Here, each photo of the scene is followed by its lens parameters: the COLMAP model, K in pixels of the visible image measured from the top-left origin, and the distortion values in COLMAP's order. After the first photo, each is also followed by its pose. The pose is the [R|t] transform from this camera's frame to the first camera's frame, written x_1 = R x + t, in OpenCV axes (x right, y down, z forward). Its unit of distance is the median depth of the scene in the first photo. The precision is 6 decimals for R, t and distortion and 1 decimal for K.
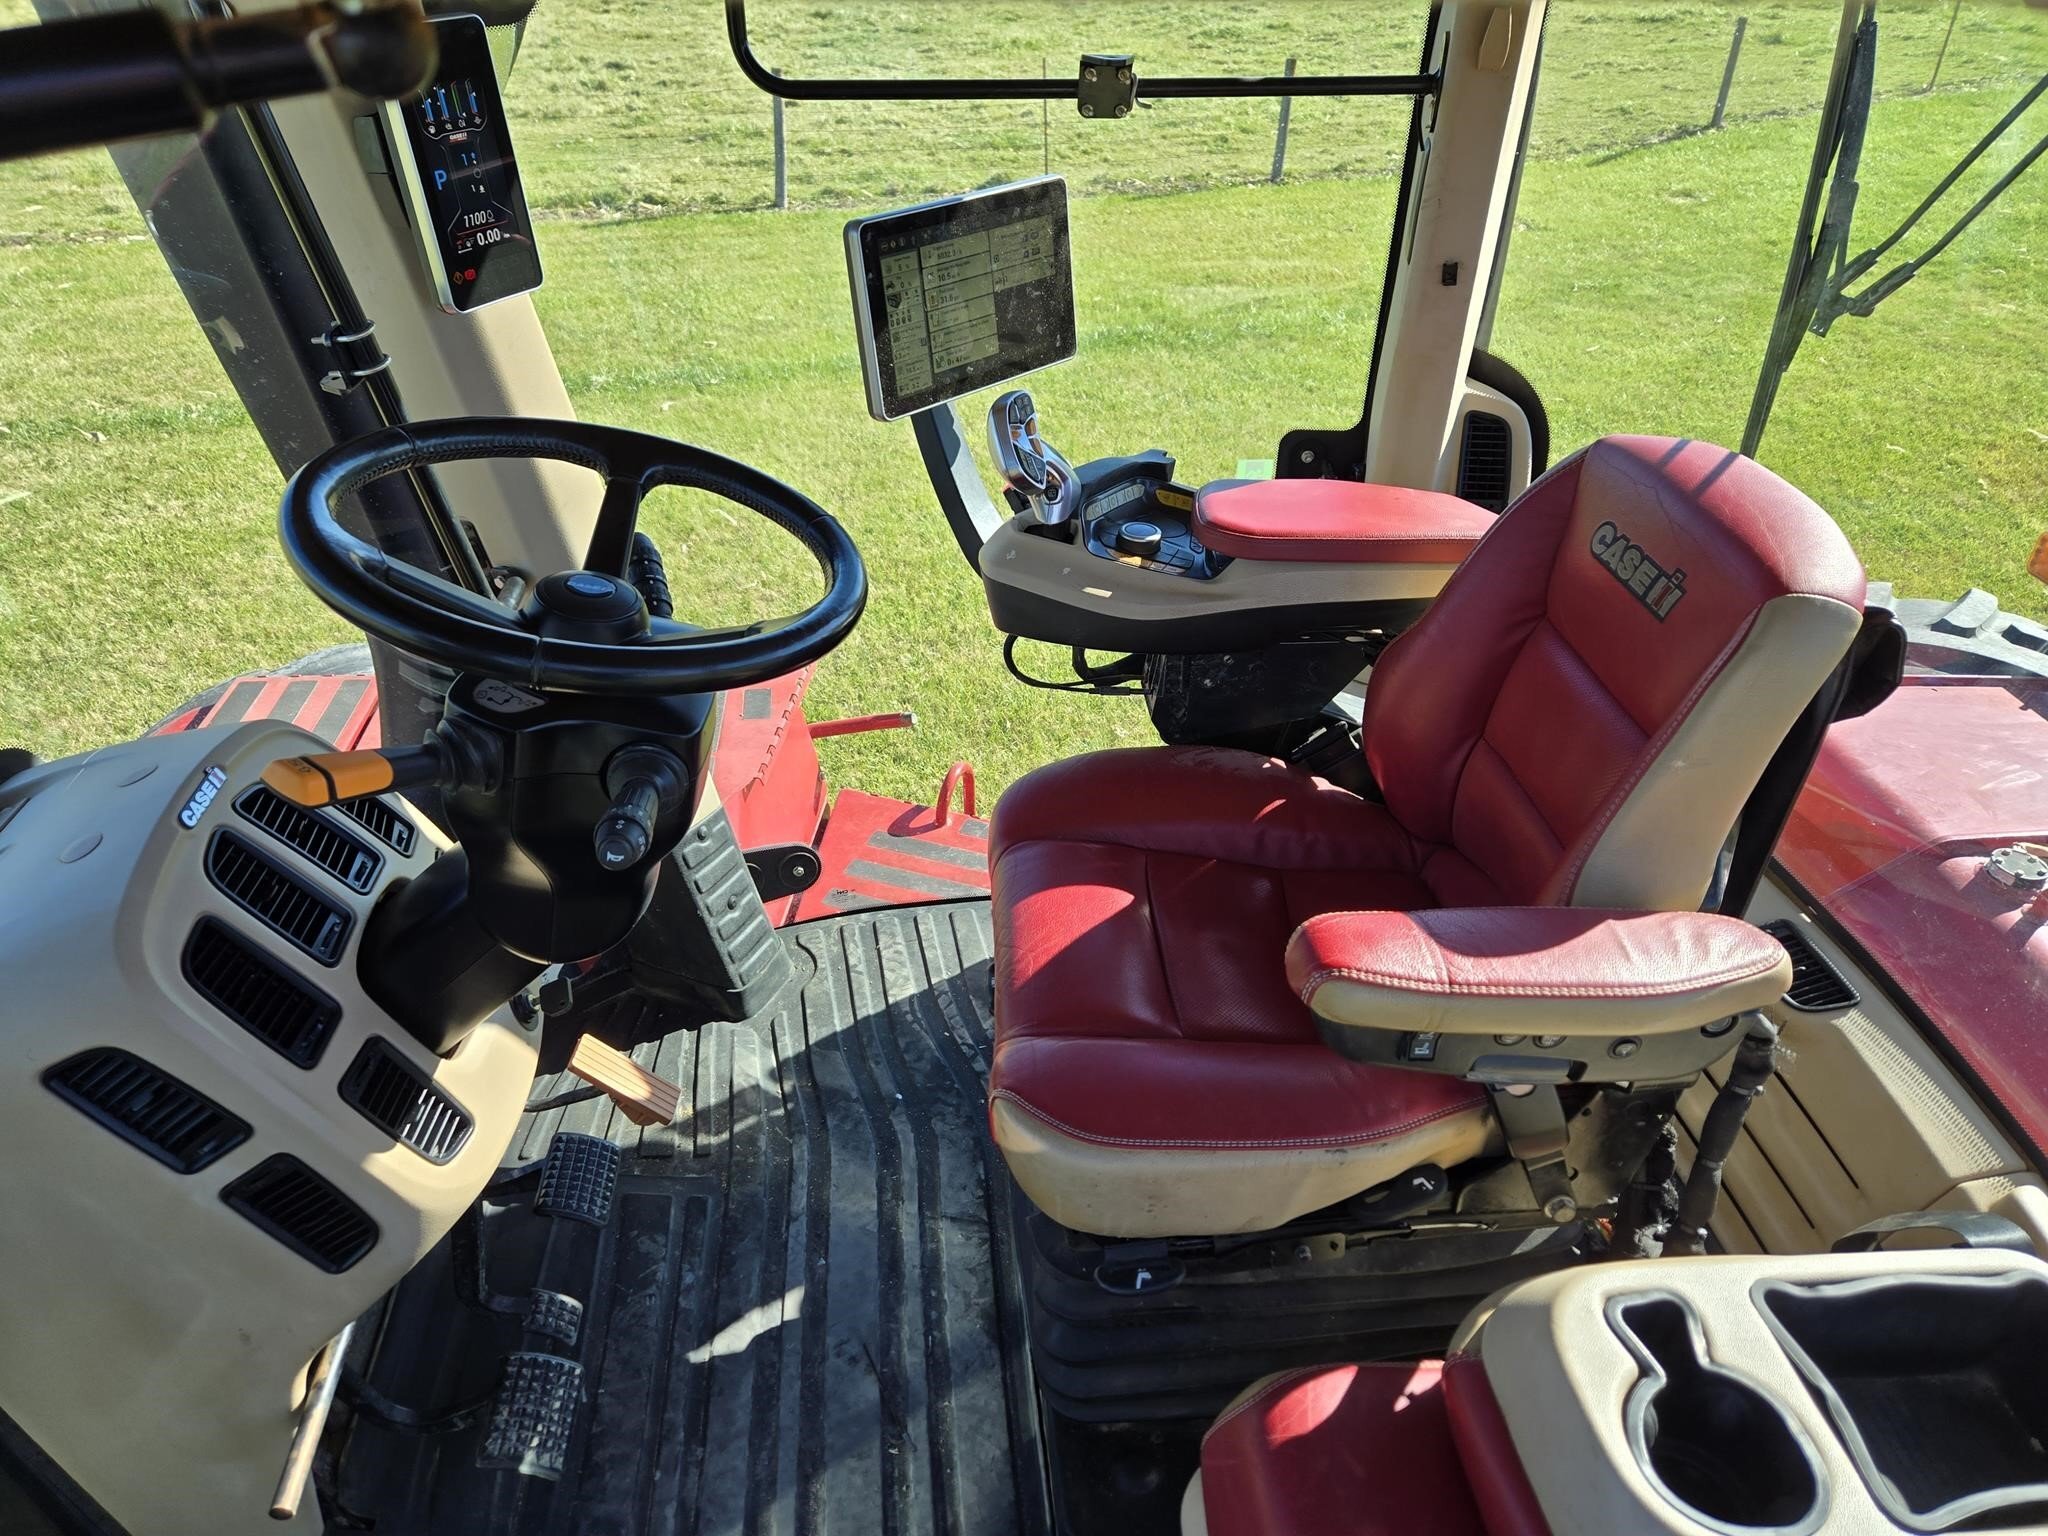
lens RADIAL K [[1397.2, 0, 1026.2], [0, 1397.2, 756.4], [0, 0, 1]] dist [0.036512, -0.000427]
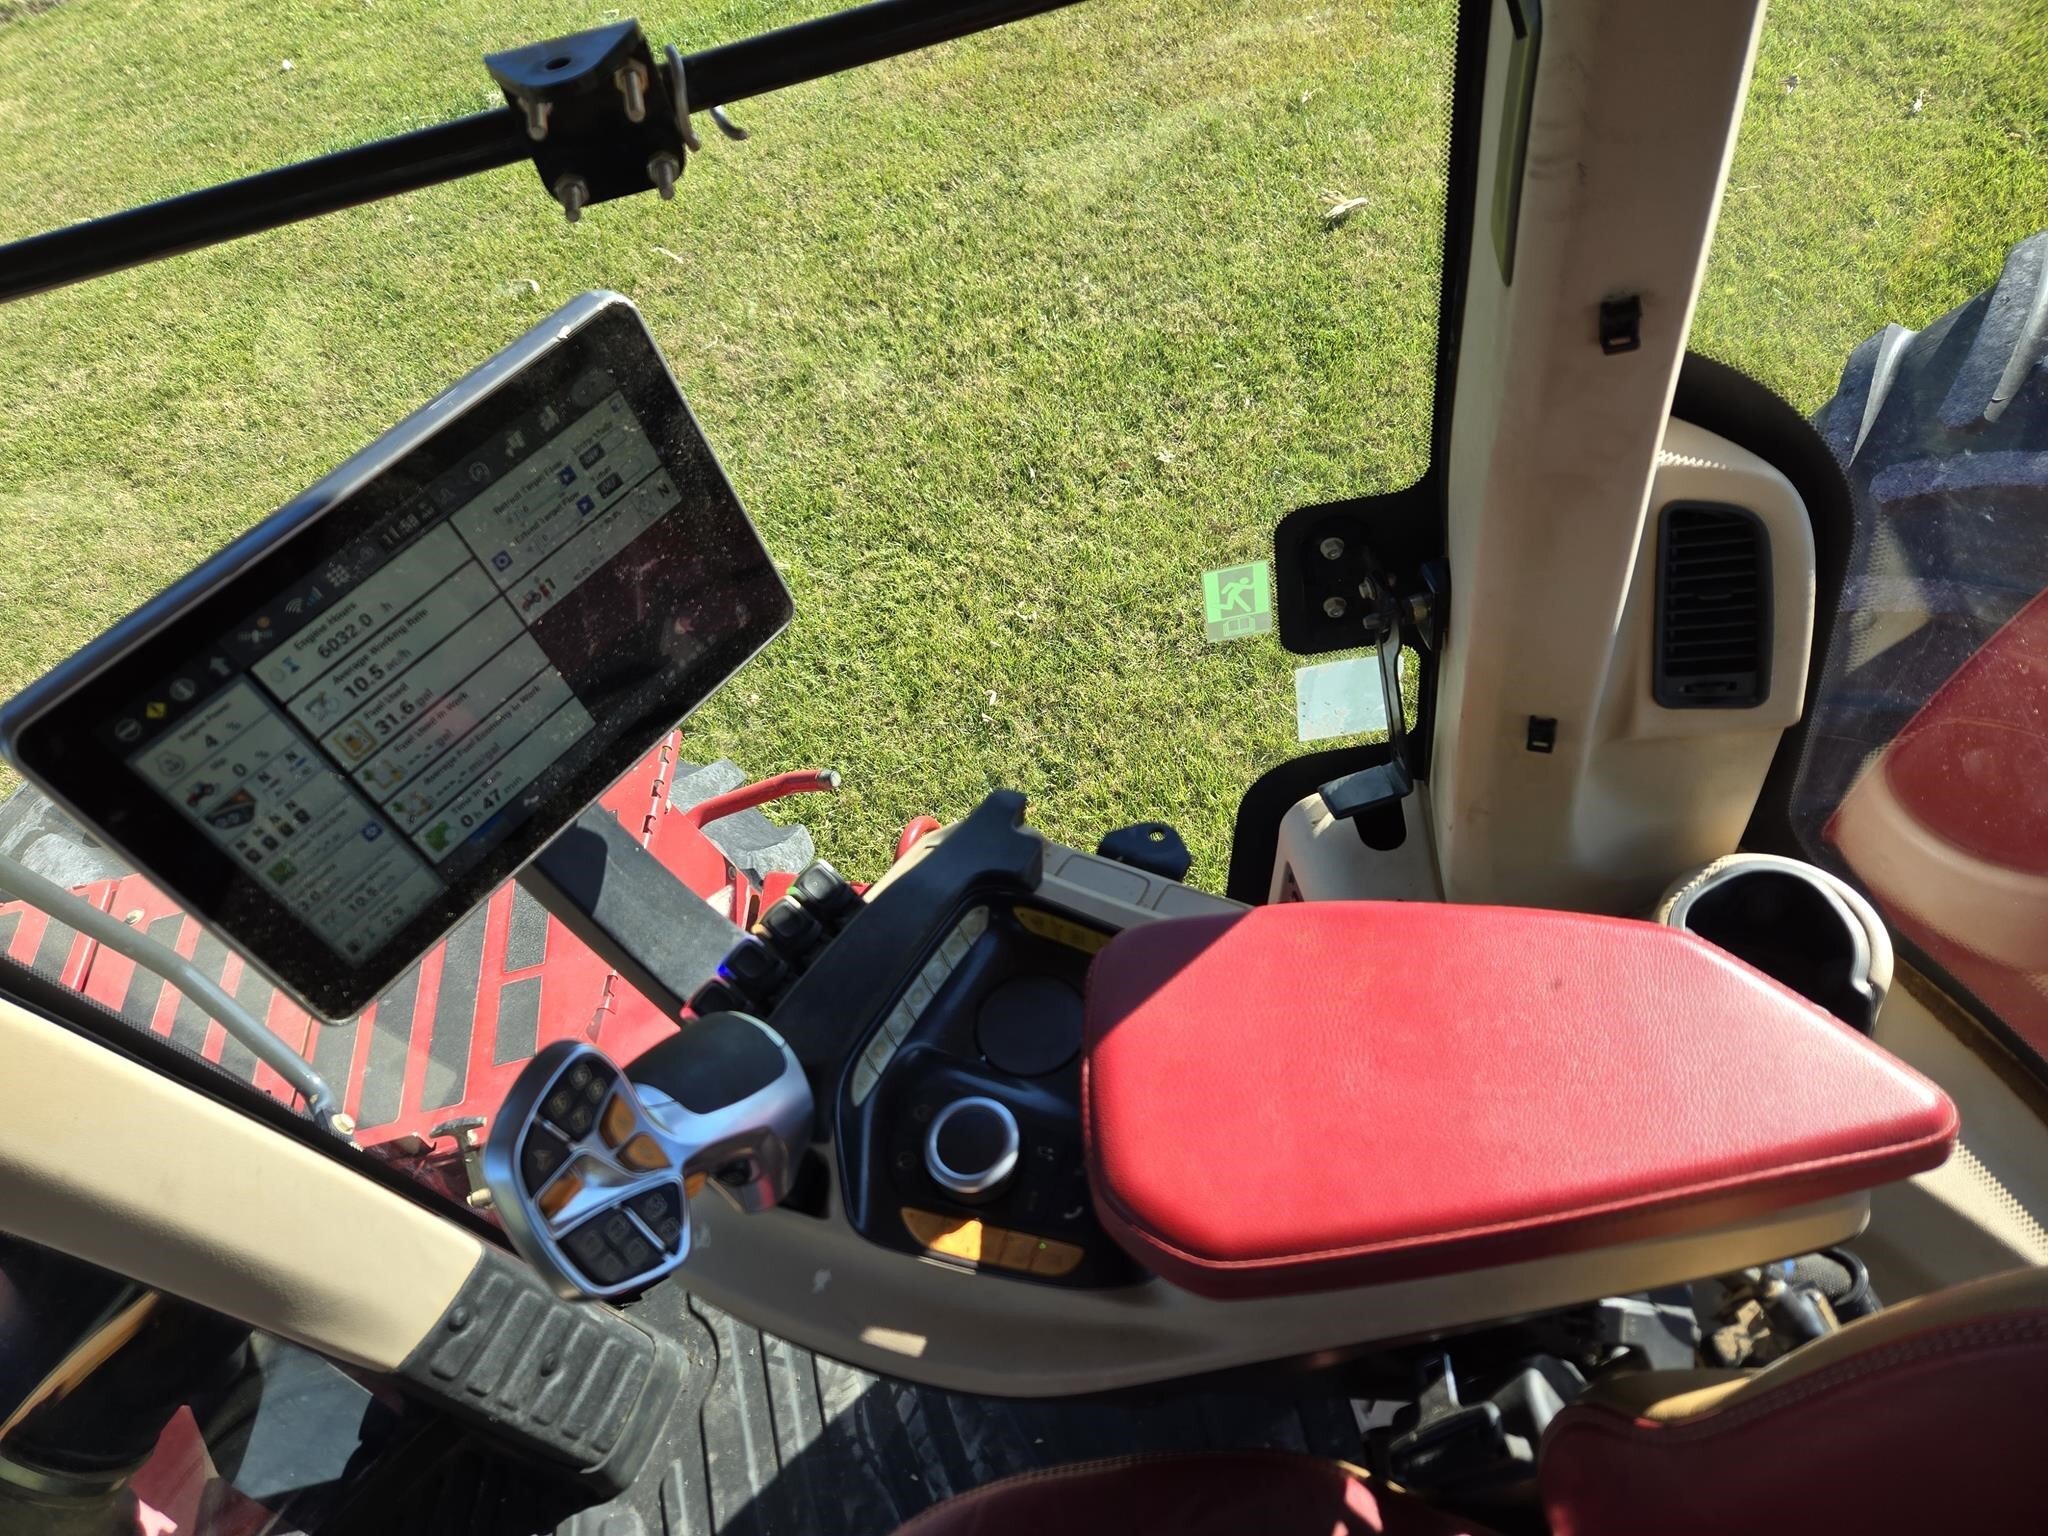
lens RADIAL K [[1402.7, 0, 1013.7], [0, 1402.7, 758.7], [0, 0, 1]] dist [0.072433, -0.062757]
pose [[0.977745, -0.181467, -0.105285, 0.034040], [0.203132, 0.944332, 0.258793, -0.080611], [0.052461, -0.274420, 0.960178, 0.126868]]
